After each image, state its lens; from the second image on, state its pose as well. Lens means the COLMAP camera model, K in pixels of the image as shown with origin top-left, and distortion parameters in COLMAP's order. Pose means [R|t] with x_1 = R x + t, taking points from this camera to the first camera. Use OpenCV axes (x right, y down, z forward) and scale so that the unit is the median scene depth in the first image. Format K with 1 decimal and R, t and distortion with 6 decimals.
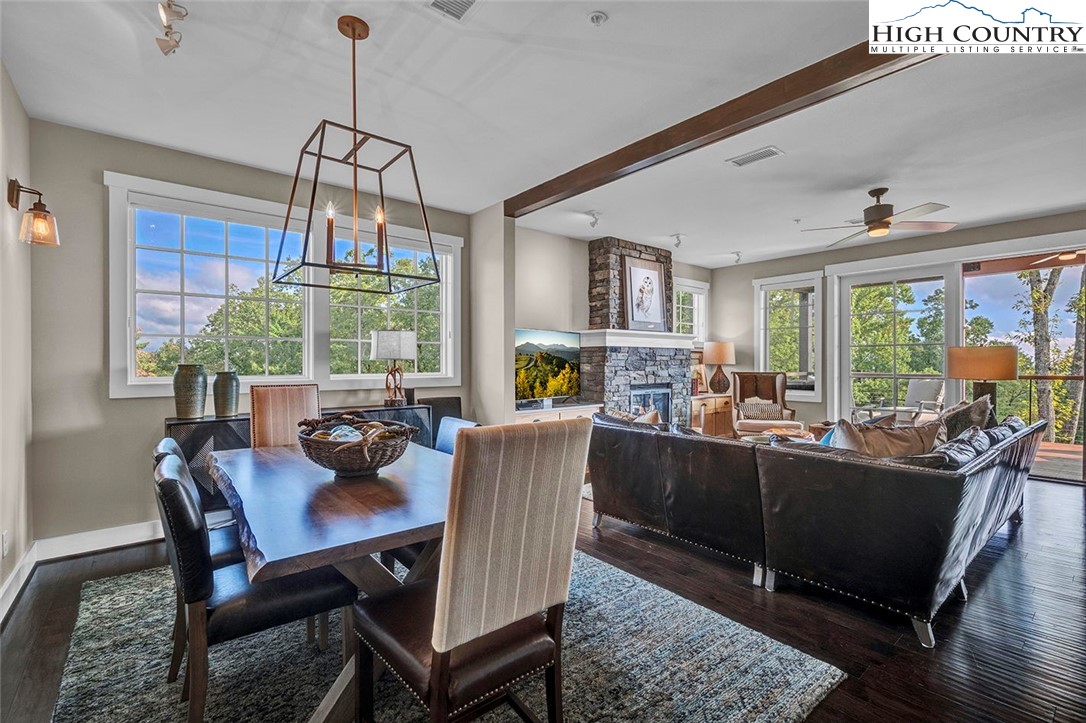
lens RADIAL K [[479.2, 0, 543.0], [0, 479.2, 361.5], [0, 0, 1]] dist [0.000202, 0.000133]
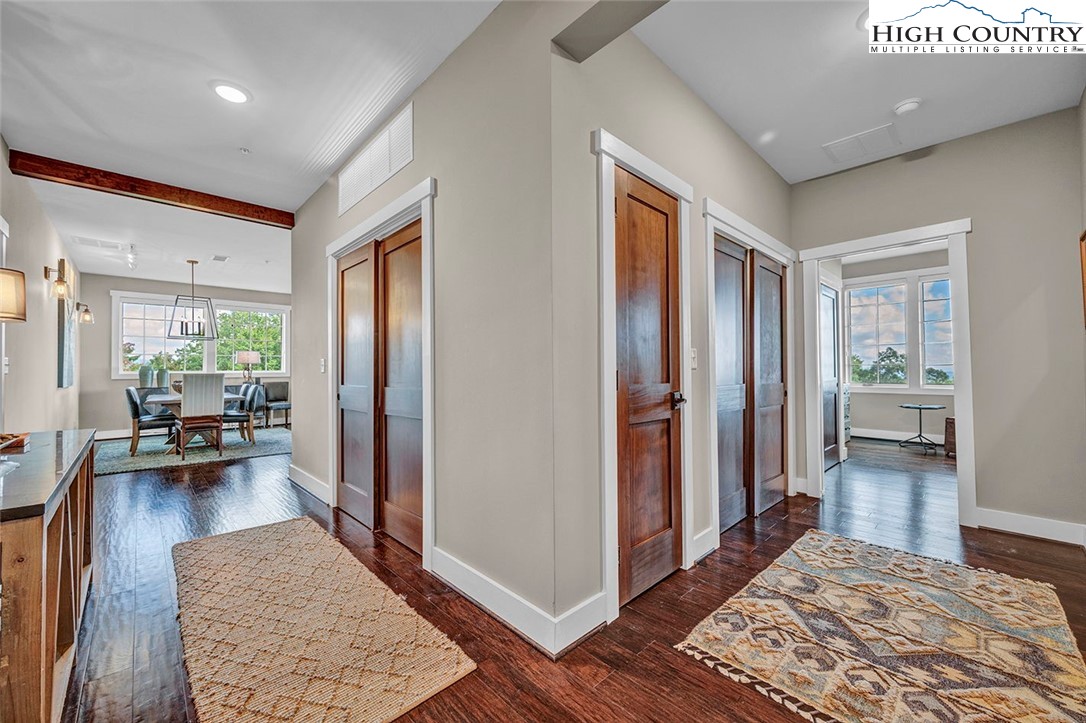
lens RADIAL K [[422.0, 0, 543.0], [0, 422.0, 361.5], [0, 0, 1]] dist [-0.002209, -0.000276]
pose [[0.997003, -0.007946, 0.076951, 1.101494], [0.009514, 0.999754, -0.020022, 0.045223], [-0.076773, 0.020694, 0.996834, -1.279308]]
